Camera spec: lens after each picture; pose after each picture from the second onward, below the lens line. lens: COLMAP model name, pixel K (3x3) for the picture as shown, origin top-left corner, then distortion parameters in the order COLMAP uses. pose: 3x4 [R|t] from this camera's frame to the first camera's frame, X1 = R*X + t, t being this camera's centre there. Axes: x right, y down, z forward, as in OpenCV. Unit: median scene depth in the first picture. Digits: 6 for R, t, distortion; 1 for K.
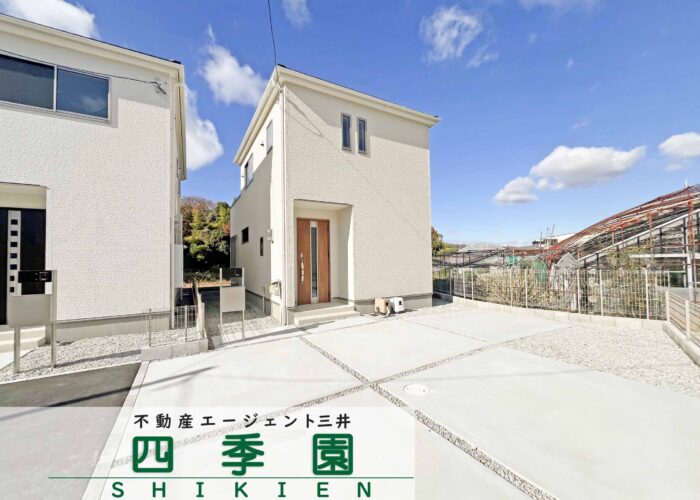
lens RADIAL K [[278.8, 0, 354.0], [0, 278.8, 251.5], [0, 0, 1]] dist [0.002043, -0.000549]
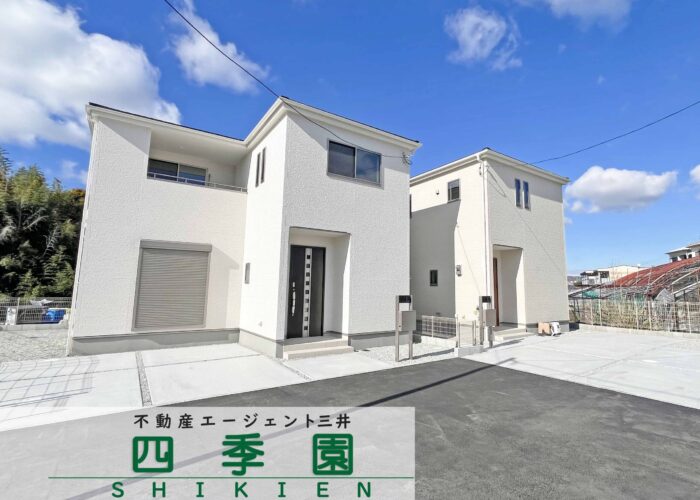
lens RADIAL K [[353.2, 0, 393.2], [0, 353.2, 244.5], [0, 0, 1]] dist [-0.017096, 0.002846]
pose [[0.992361, 0.038063, 0.117353, -0.624274], [-0.026814, 0.995021, -0.095987, -0.010130], [-0.120422, 0.092107, 0.988441, -0.421054]]
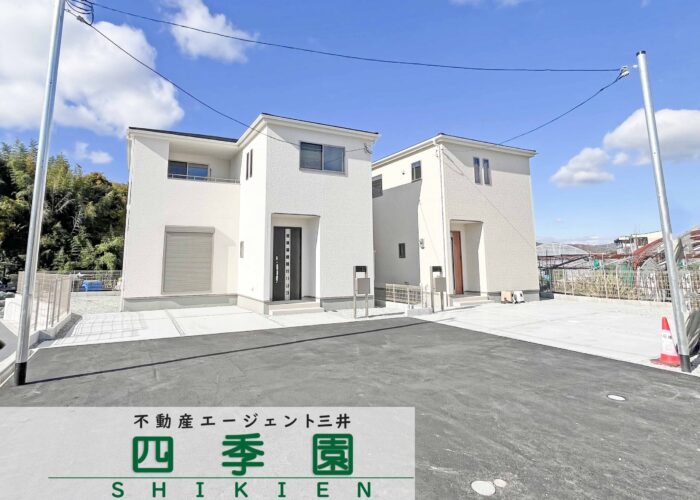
lens RADIAL K [[390.0, 0, 319.3], [0, 390.0, 205.9], [0, 0, 1]] dist [-0.025018, 0.004079]
pose [[0.996716, 0.002565, -0.080930, -0.519931], [-0.011474, 0.993887, -0.109807, -0.020033], [0.080154, 0.110375, 0.990653, -0.770607]]
